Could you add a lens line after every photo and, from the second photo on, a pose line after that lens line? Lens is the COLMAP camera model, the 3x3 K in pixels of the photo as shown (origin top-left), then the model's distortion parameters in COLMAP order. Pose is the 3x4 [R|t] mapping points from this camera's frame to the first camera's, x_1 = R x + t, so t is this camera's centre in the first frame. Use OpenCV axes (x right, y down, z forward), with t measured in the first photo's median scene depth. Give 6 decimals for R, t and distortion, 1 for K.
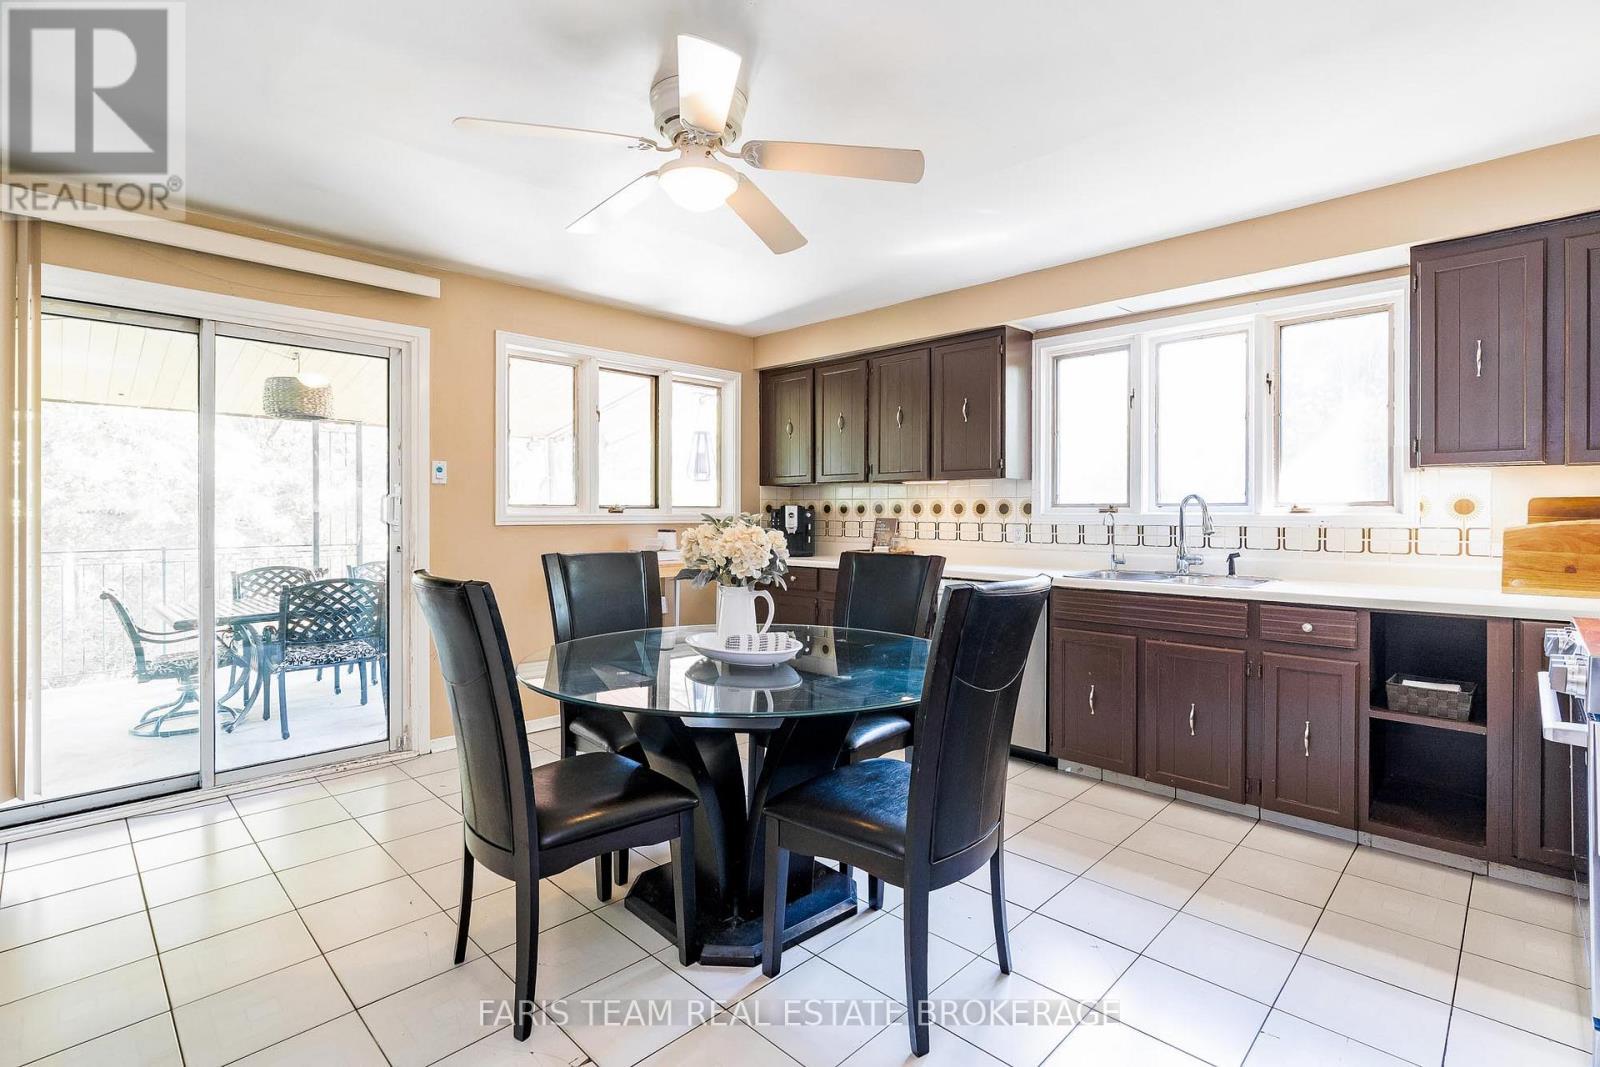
lens RADIAL K [[740.9, 0, 808.0], [0, 740.9, 525.1], [0, 0, 1]] dist [-0.005663, -0.000240]
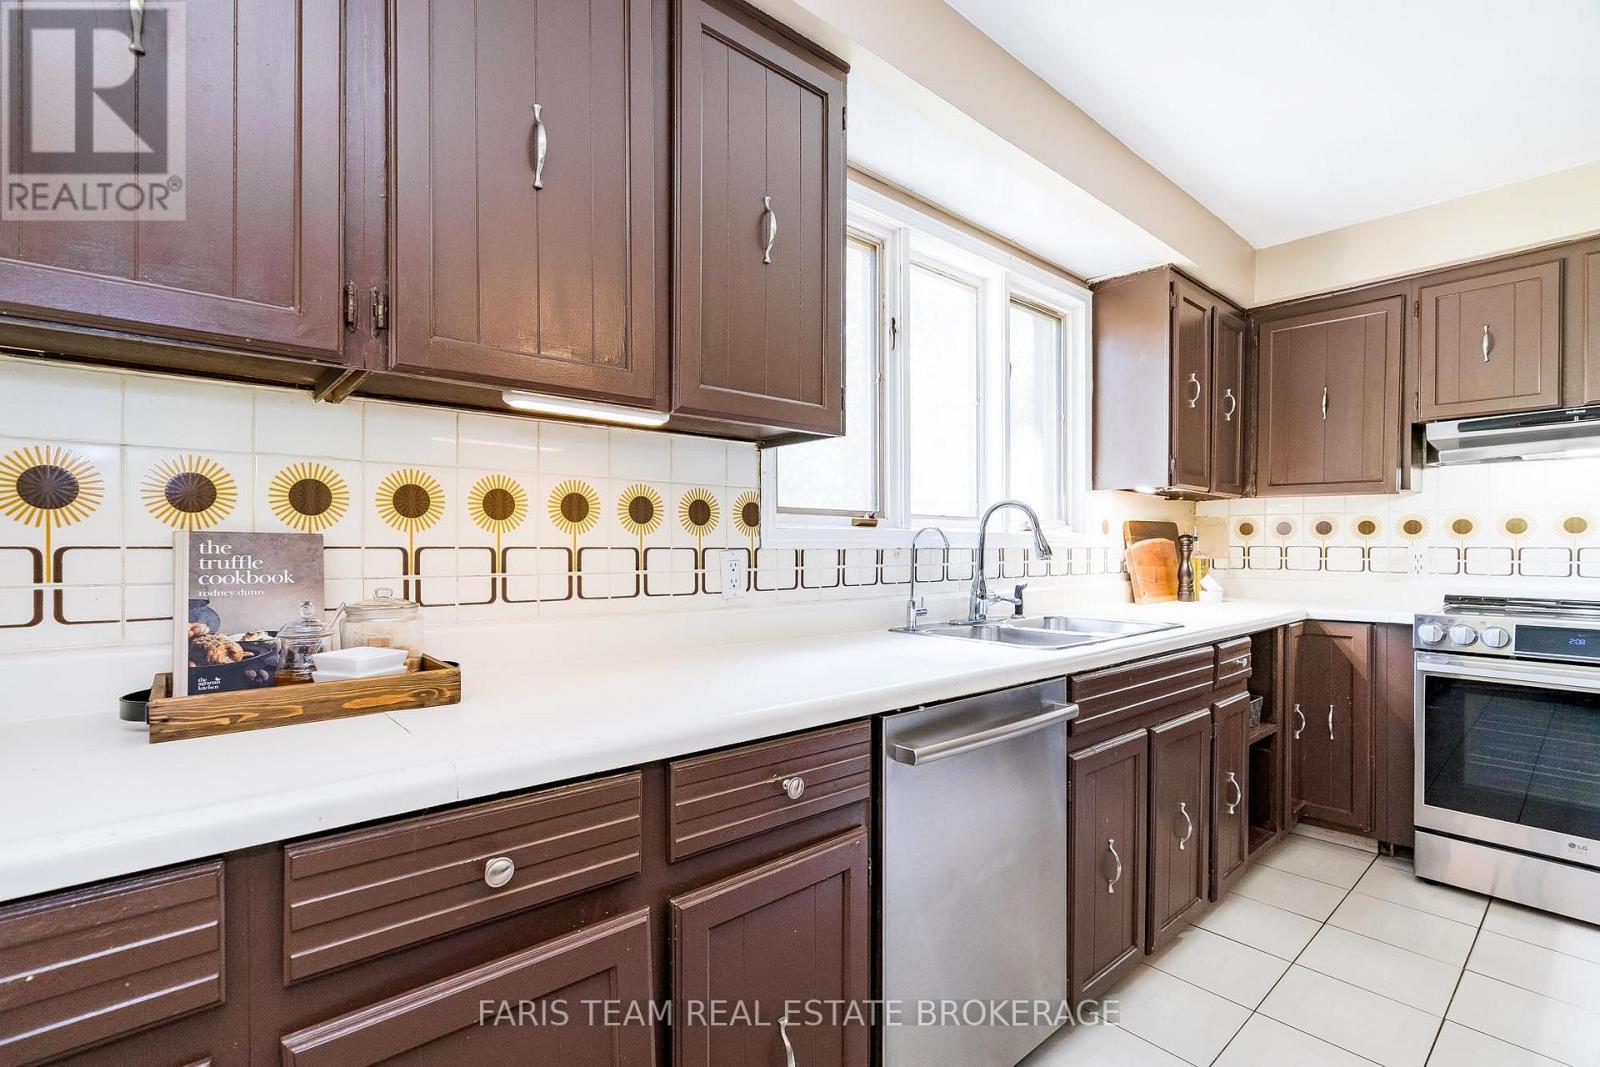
lens RADIAL K [[721.4, 0, 759.9], [0, 721.4, 540.4], [0, 0, 1]] dist [-0.022583, 0.010659]
pose [[0.109811, 0.002247, 0.993950, -0.127523], [0.009295, 0.999951, -0.003288, -0.005030], [-0.993909, 0.009600, 0.109785, 0.948772]]
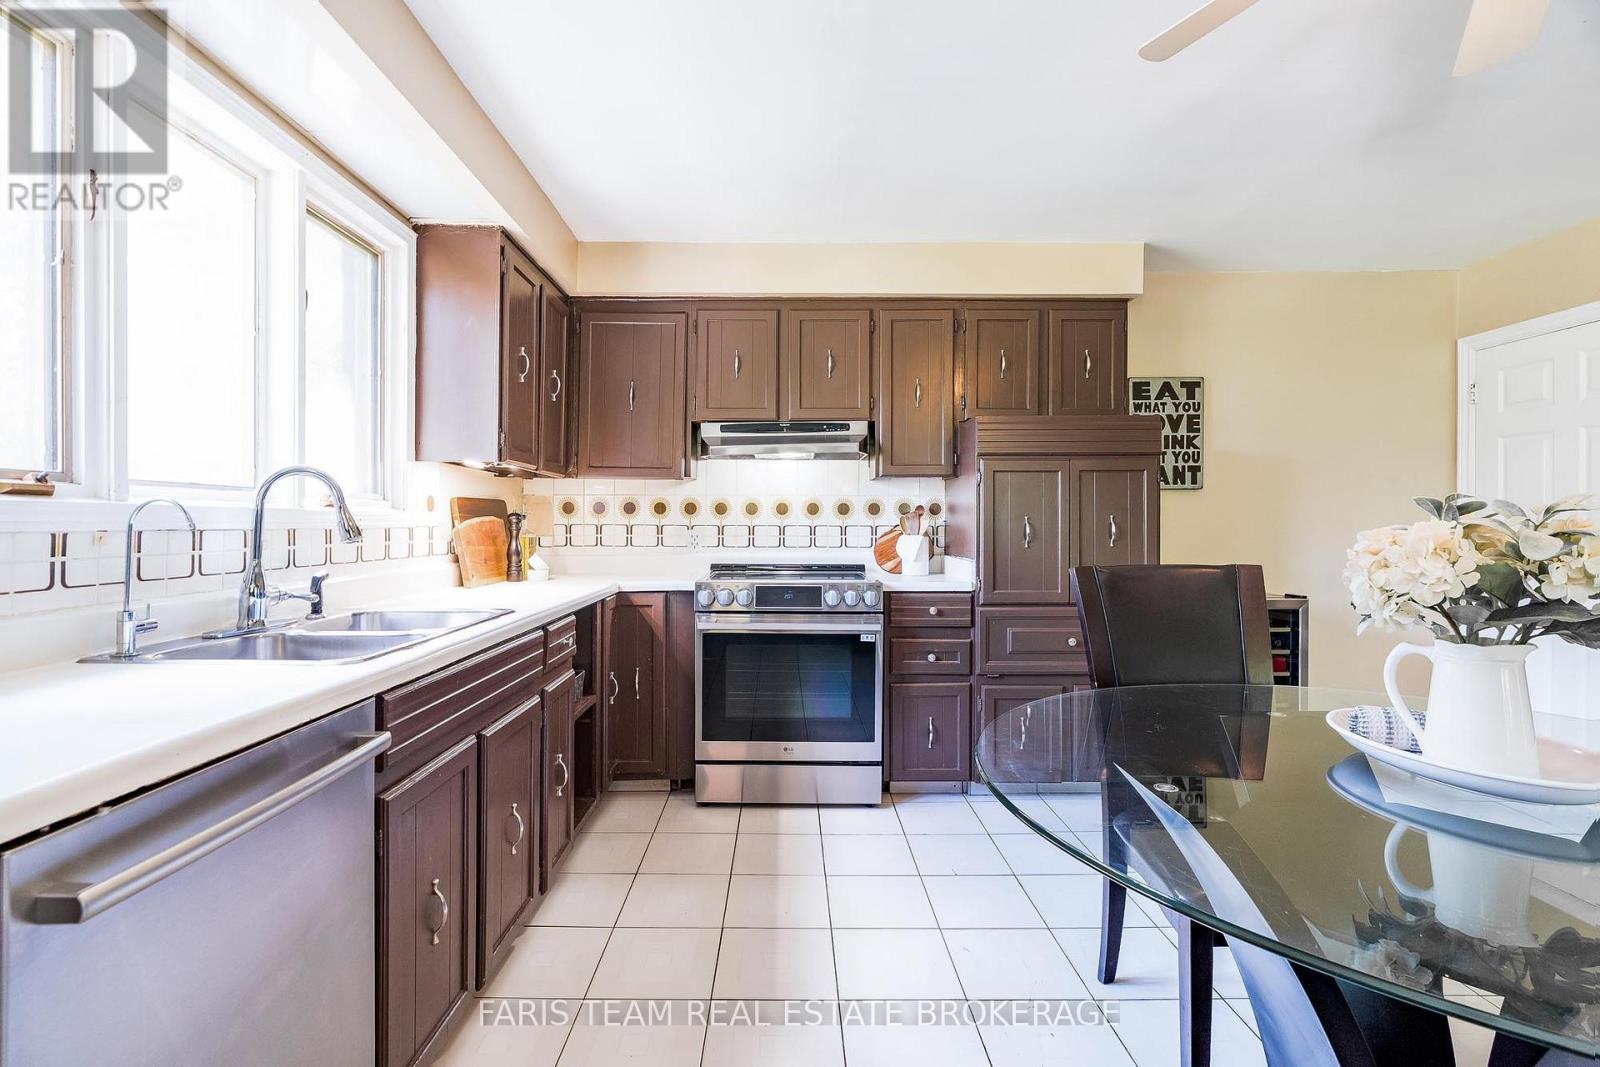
lens RADIAL K [[740.9, 0, 808.0], [0, 740.9, 525.1], [0, 0, 1]] dist [-0.005663, -0.000240]
pose [[-0.722101, -0.006952, 0.691753, -0.073886], [0.003586, 0.999898, 0.013792, -0.006230], [-0.691779, 0.012440, -0.722003, 0.927136]]
